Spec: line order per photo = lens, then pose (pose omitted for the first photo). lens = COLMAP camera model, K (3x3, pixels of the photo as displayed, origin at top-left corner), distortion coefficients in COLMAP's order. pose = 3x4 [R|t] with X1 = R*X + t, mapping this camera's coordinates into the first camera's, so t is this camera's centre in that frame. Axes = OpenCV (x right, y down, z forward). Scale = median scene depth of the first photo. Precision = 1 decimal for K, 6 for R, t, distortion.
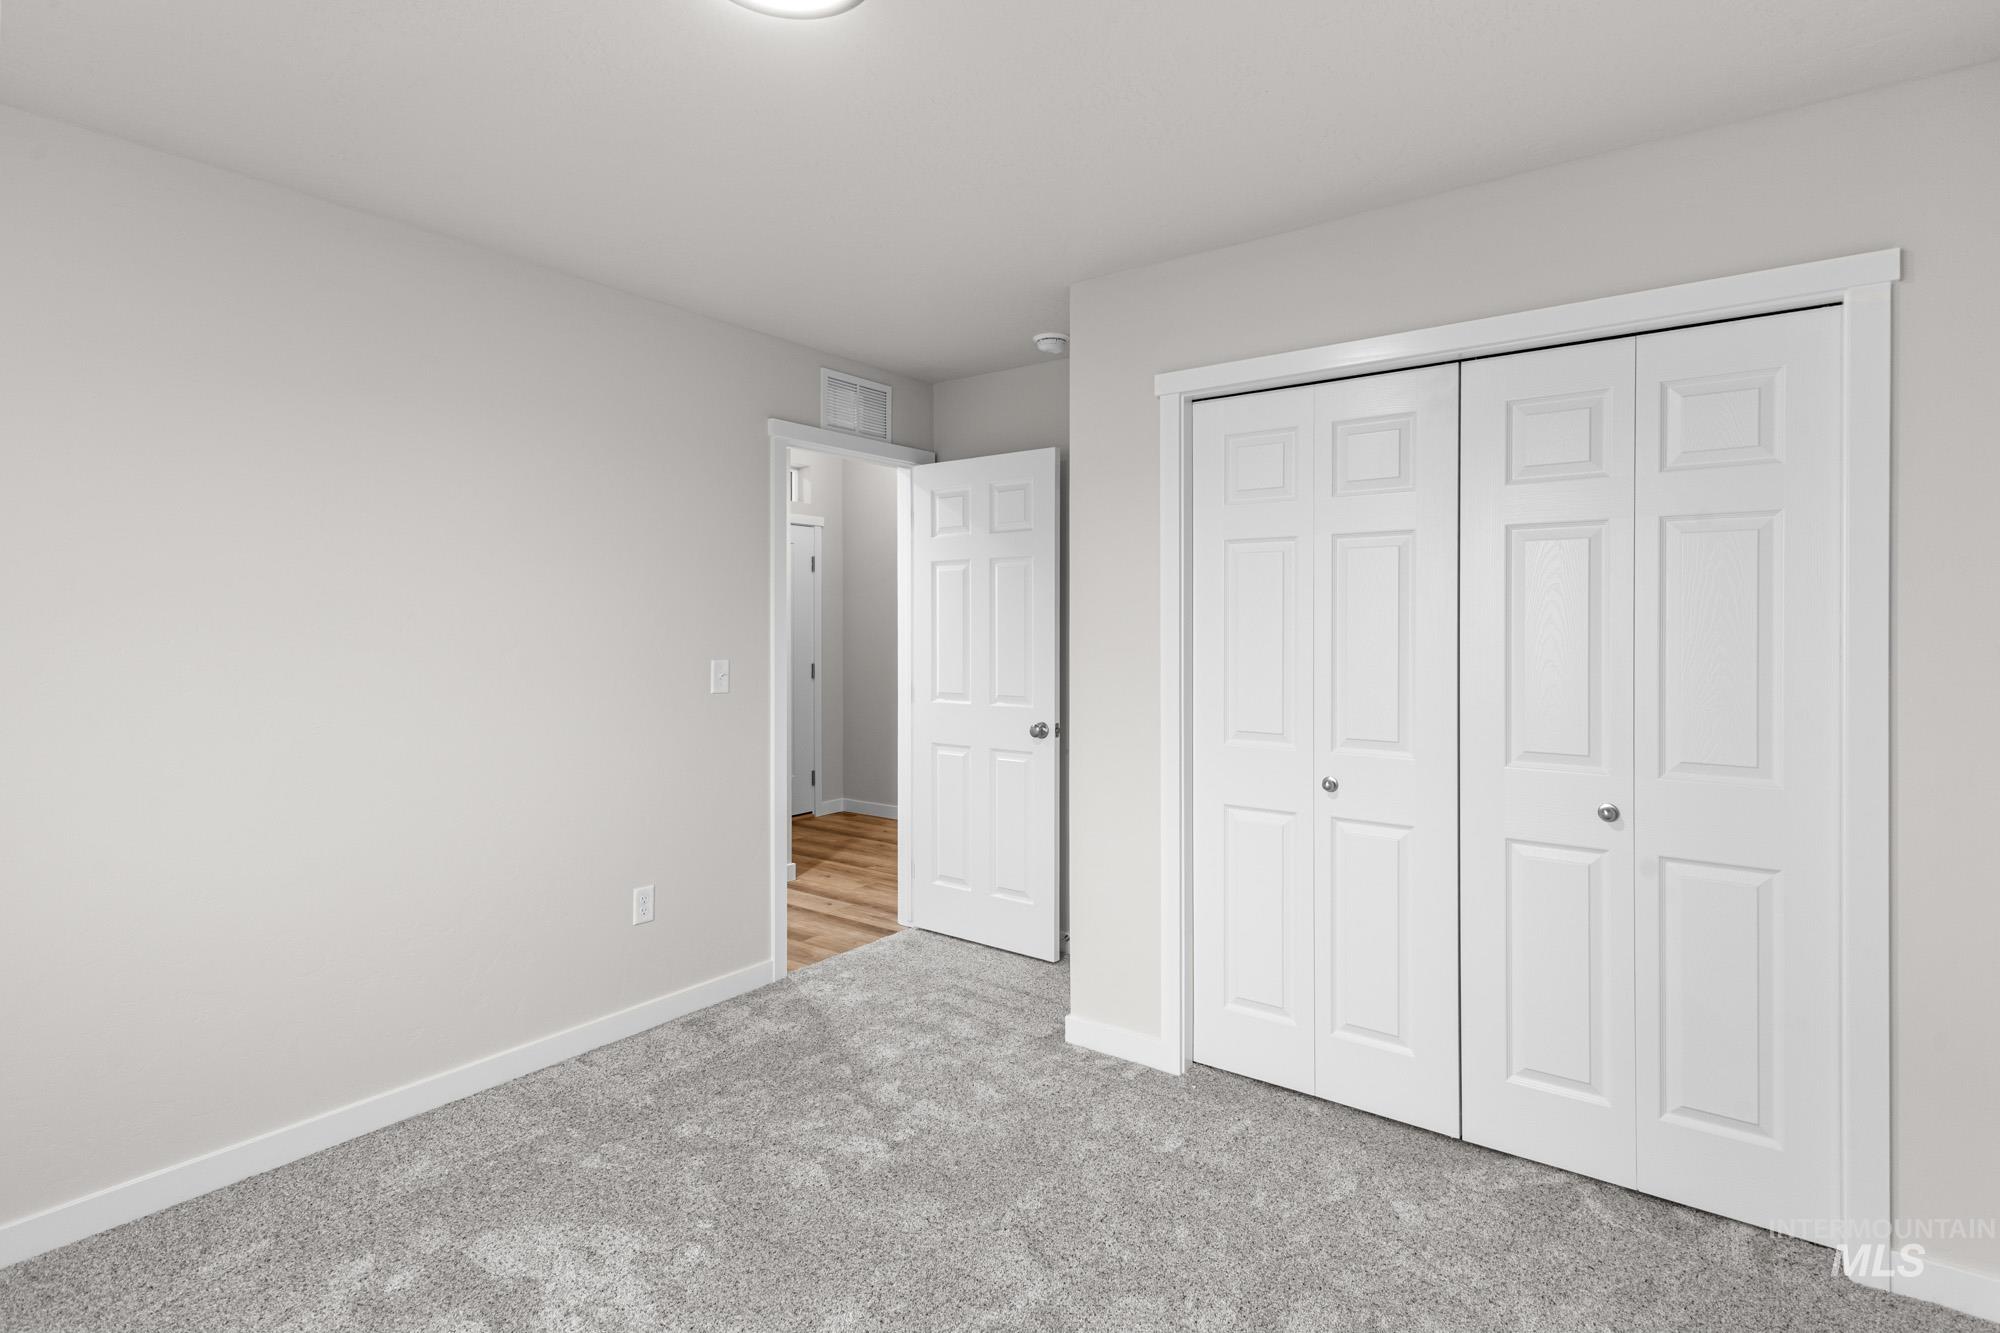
lens RADIAL K [[994.1, 0, 998.5], [0, 994.1, 627.5], [0, 0, 1]] dist [-0.000237, 0.000038]
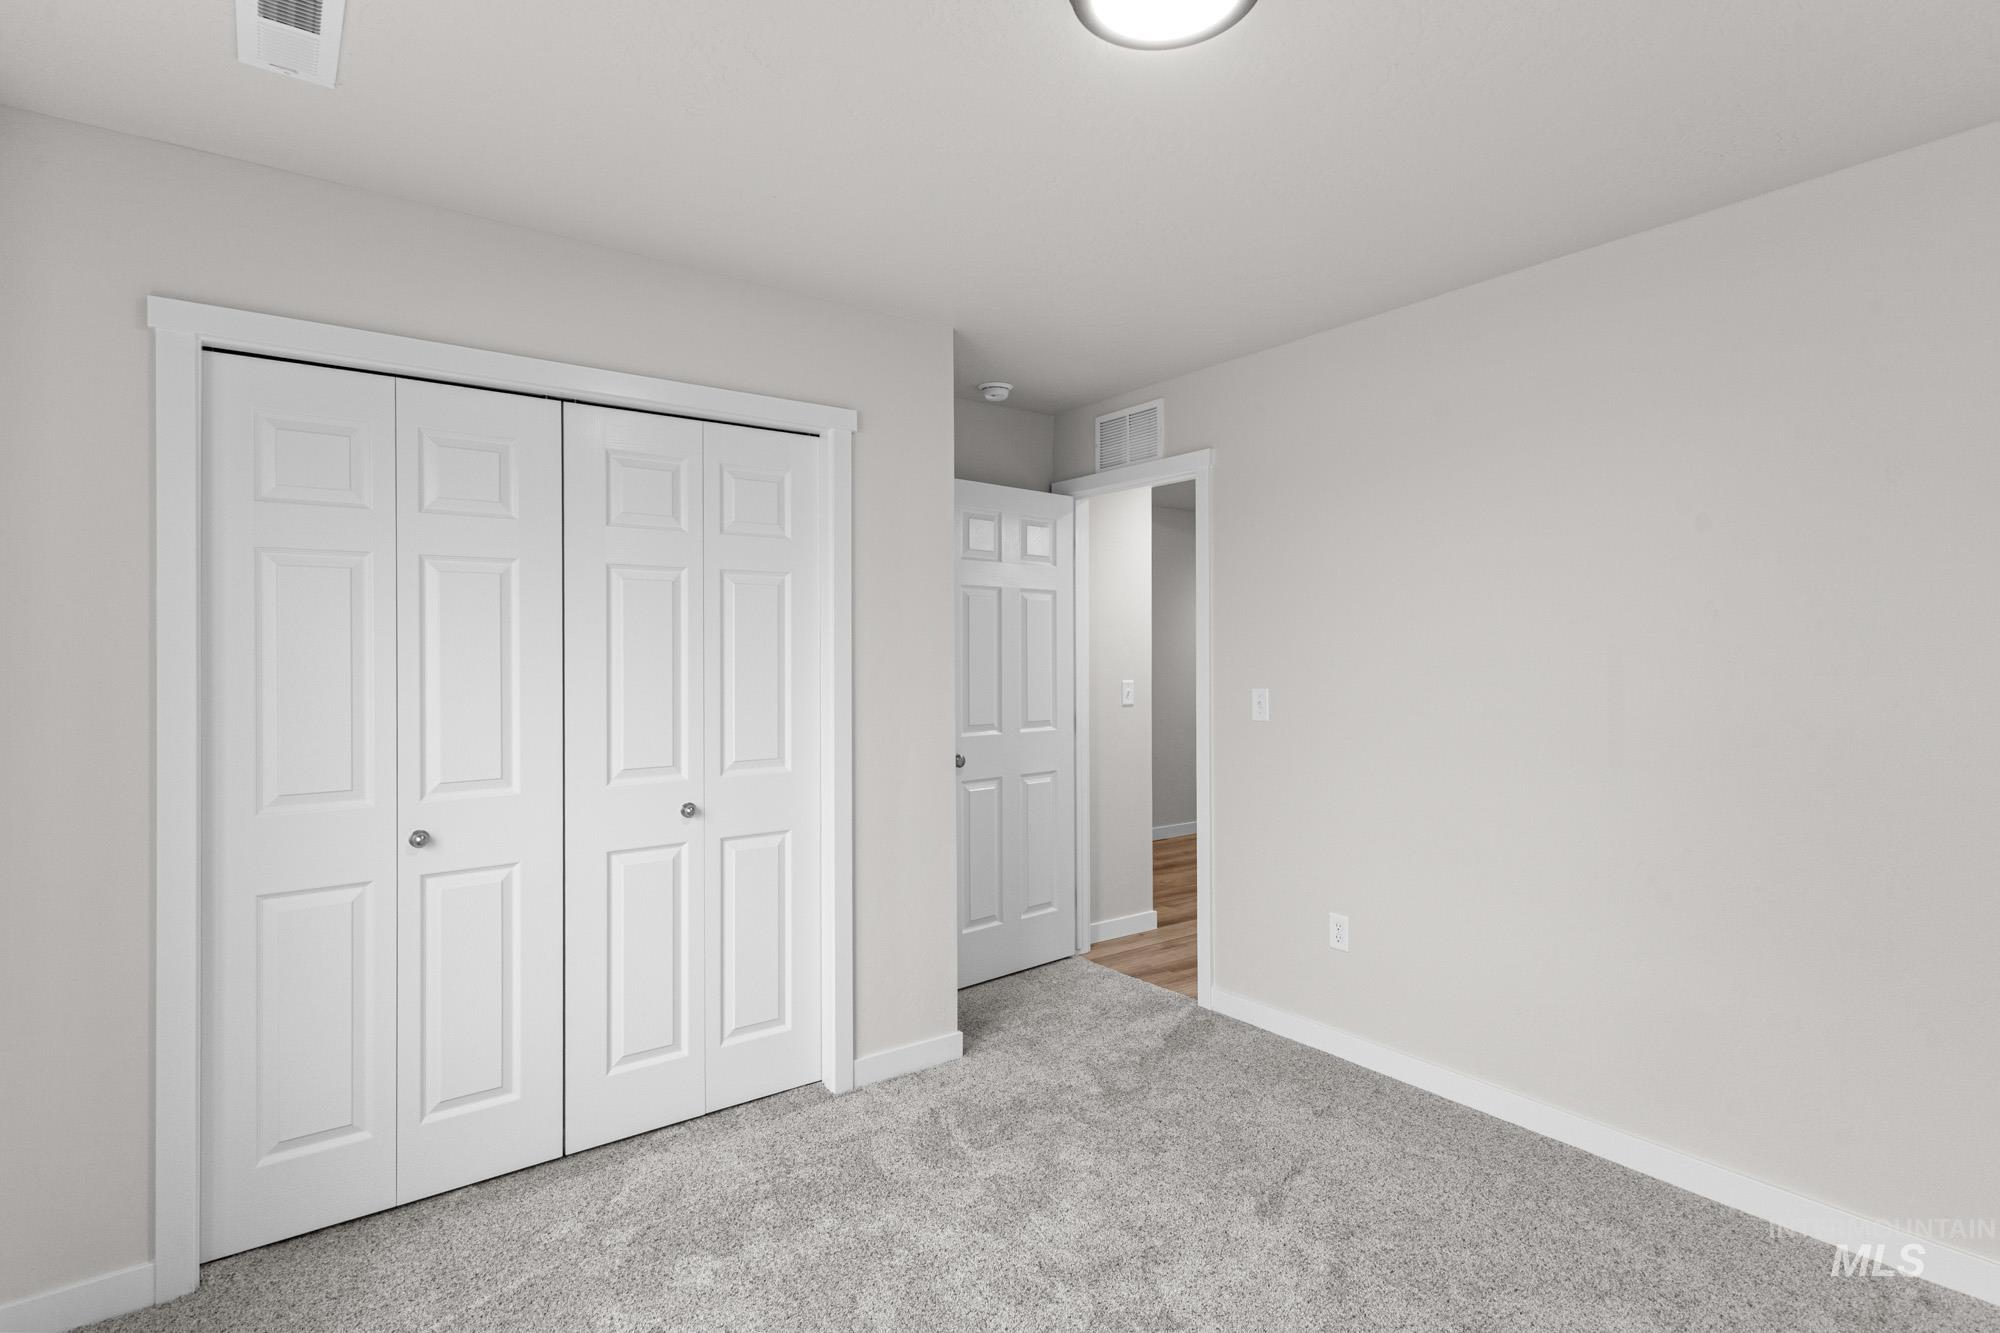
lens RADIAL K [[970.1, 0, 1003.9], [0, 970.1, 658.2], [0, 0, 1]] dist [0.001775, -0.000143]
pose [[0.277823, -0.006857, 0.960608, -0.381504], [0.009015, 0.999949, 0.004531, -0.000721], [-0.960590, 0.007401, 0.277871, 0.284204]]
